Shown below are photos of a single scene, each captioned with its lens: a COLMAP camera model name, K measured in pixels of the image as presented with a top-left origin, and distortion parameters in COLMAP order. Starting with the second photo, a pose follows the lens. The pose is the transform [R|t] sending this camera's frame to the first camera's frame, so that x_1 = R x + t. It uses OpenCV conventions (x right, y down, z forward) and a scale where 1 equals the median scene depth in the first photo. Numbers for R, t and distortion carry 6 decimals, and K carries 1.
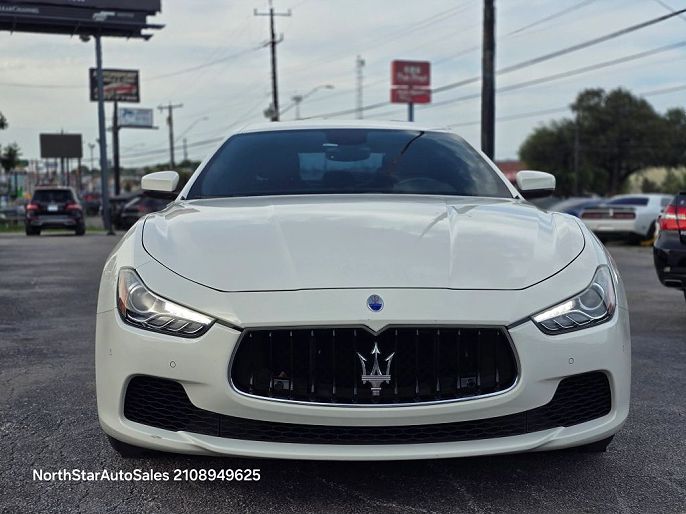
lens RADIAL K [[916.5, 0, 341.0], [0, 916.5, 254.4], [0, 0, 1]] dist [0.089820, 0.000000]
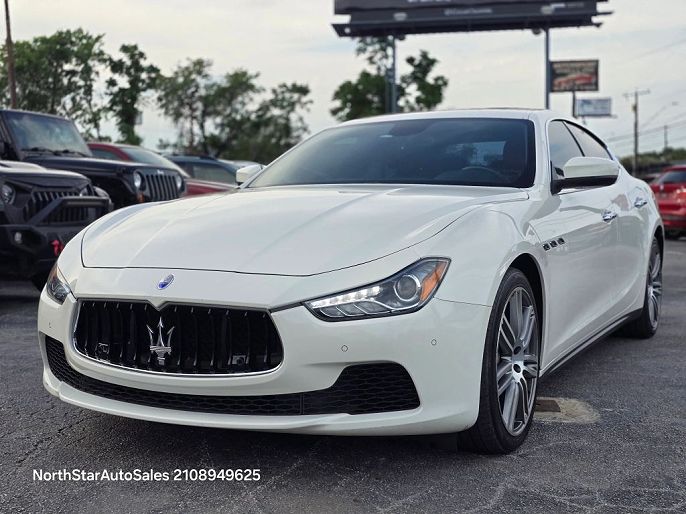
lens RADIAL K [[916.5, 0, 349.8], [0, 916.5, 254.8], [0, 0, 1]] dist [0.089820, 0.000000]
pose [[0.877779, 0.032270, -0.477977, 0.715179], [-0.027266, 0.999477, 0.017406, -0.004761], [0.478289, -0.002246, 0.878200, 0.118029]]
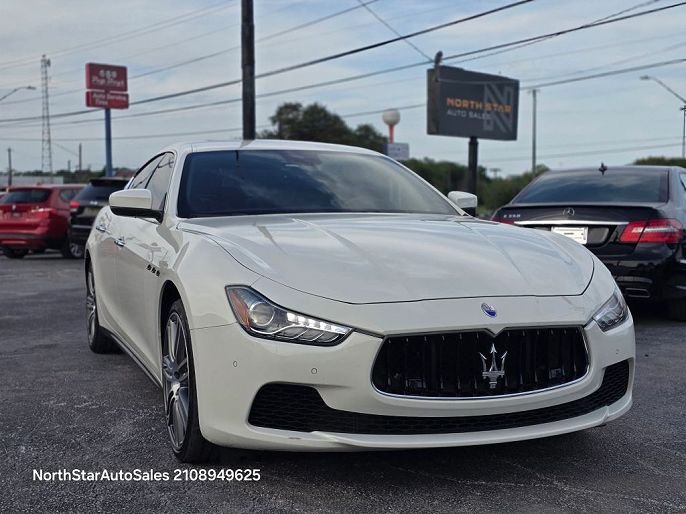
lens RADIAL K [[913.6, 0, 342.2], [0, 913.6, 253.2], [0, 0, 1]] dist [0.083811, 0.000000]
pose [[0.948316, -0.012842, 0.317069, -0.480132], [0.015983, 0.999846, -0.007309, -0.013161], [-0.316926, 0.011999, 0.948374, -0.053663]]
